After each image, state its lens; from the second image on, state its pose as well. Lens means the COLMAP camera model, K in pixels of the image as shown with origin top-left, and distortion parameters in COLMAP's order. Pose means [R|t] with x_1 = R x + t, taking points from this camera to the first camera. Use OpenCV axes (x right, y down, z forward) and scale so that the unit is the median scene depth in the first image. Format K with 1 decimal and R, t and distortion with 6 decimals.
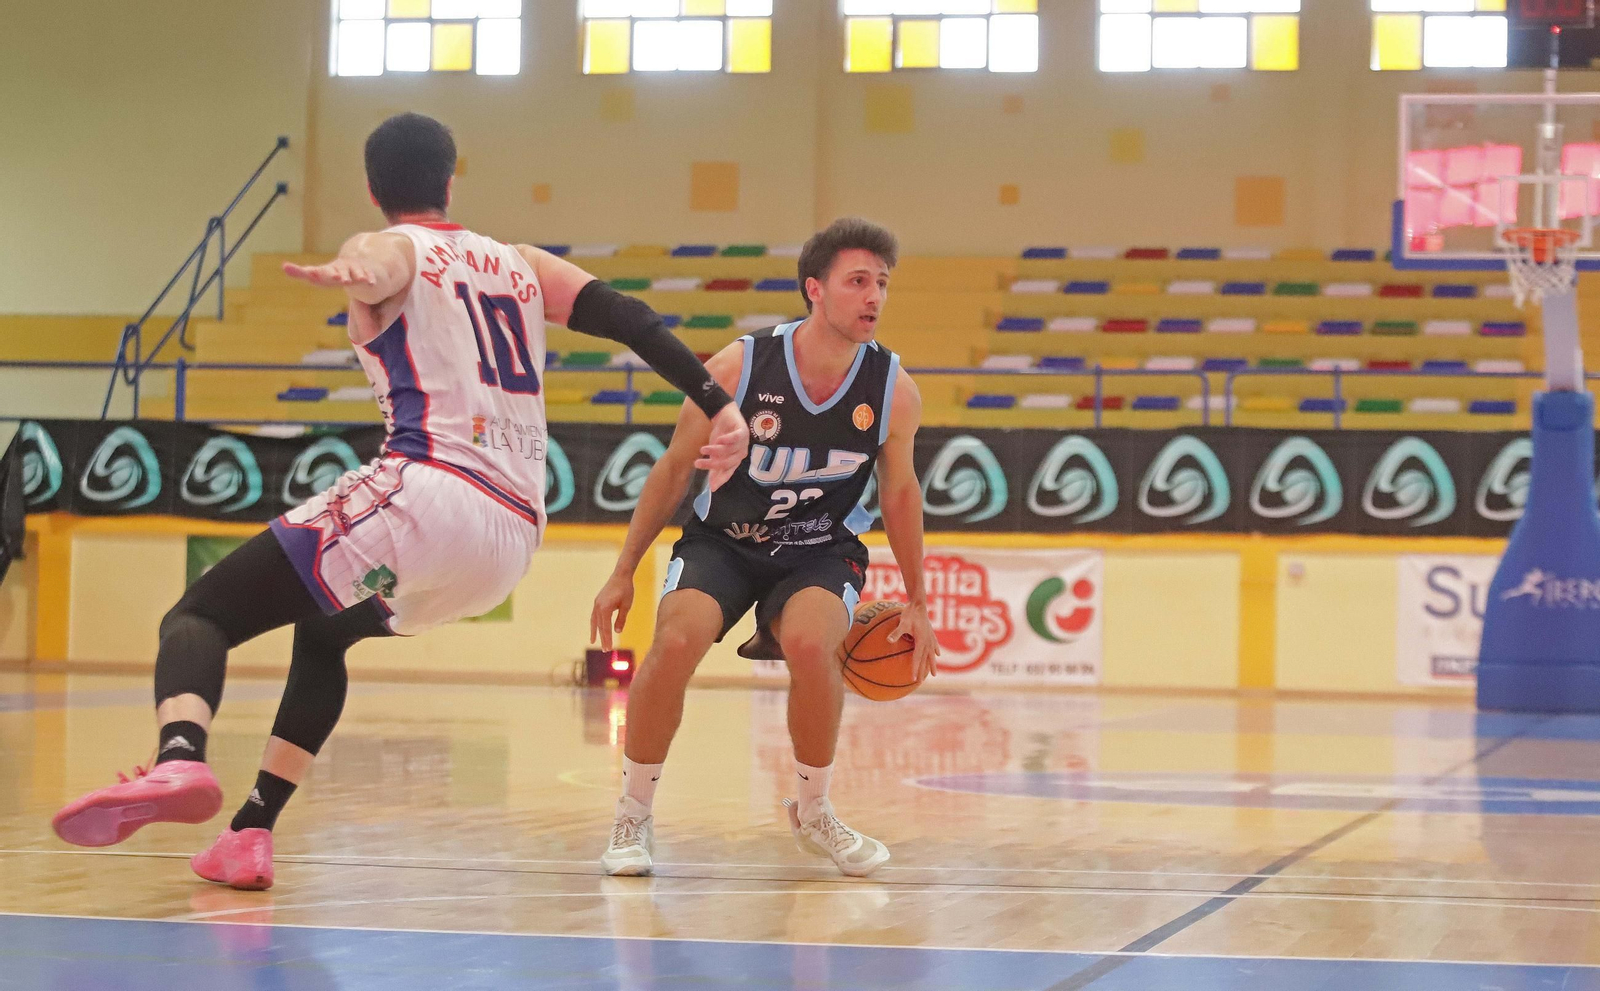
lens RADIAL K [[4563.0, 0, 799.9], [0, 4563.0, 487.8], [0, 0, 1]] dist [-0.404744, 0.000000]
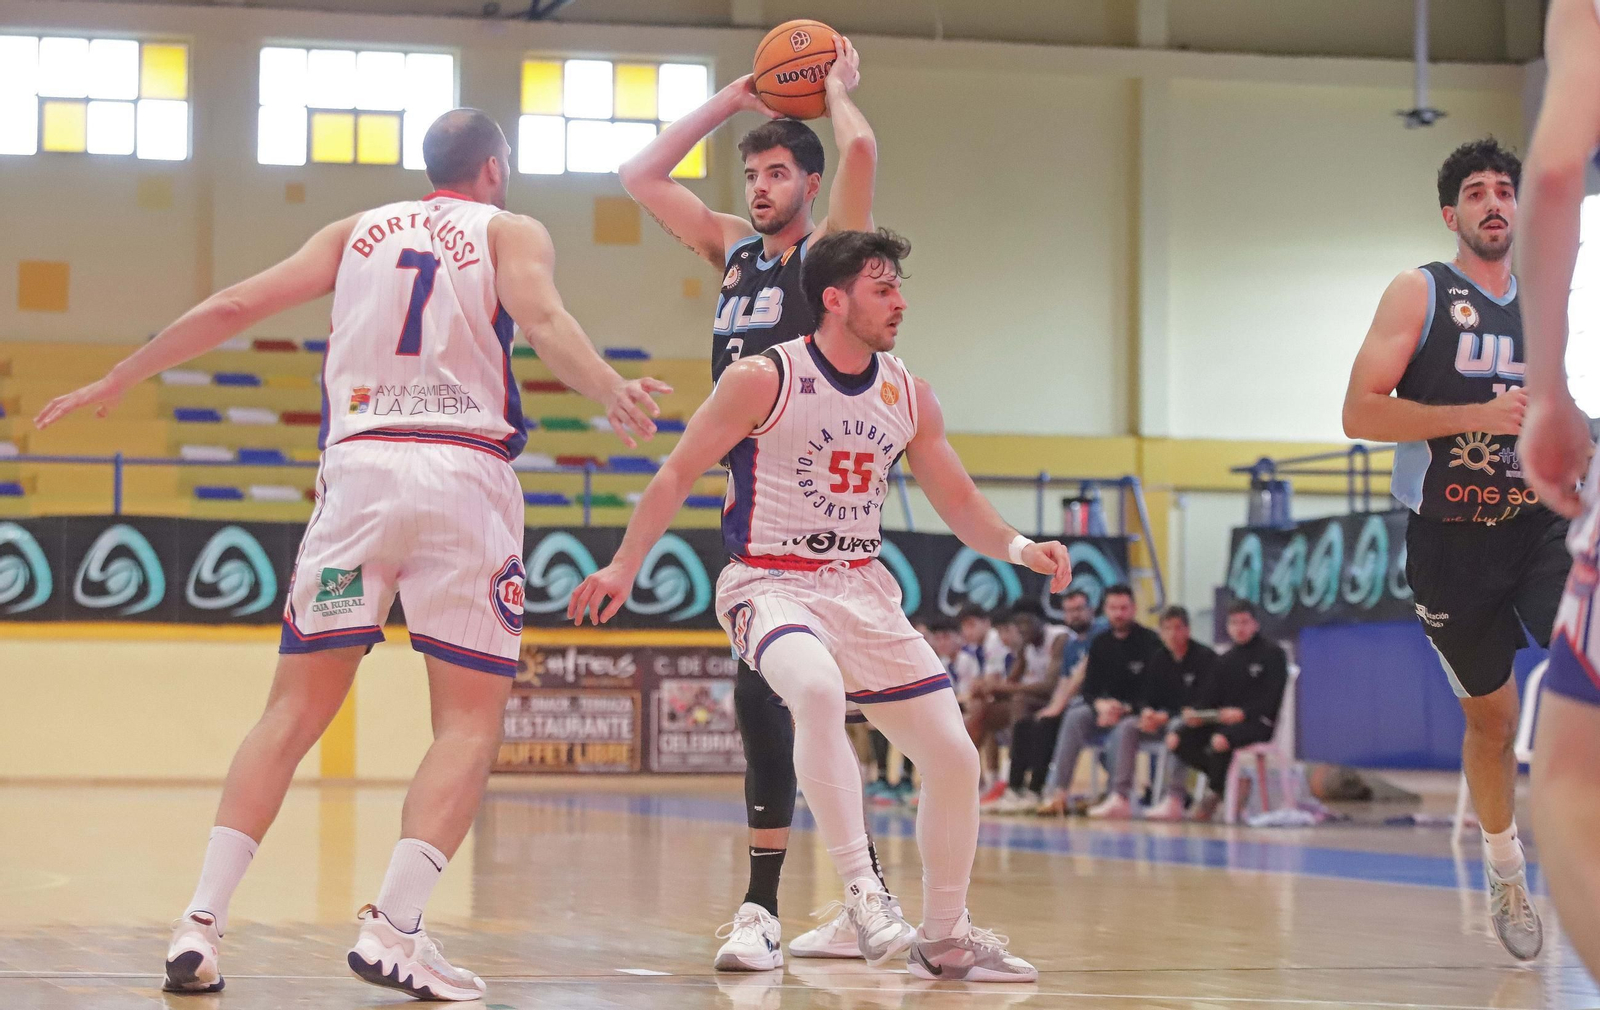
lens RADIAL K [[4642.2, 0, 800.2], [0, 4642.2, 505.1], [0, 0, 1]] dist [-0.125187, 0.000000]
pose [[0.886878, 0.007585, 0.461941, -0.293638], [-0.001689, 0.999912, -0.013176, -0.003183], [-0.462000, 0.010906, 0.886813, 0.043233]]
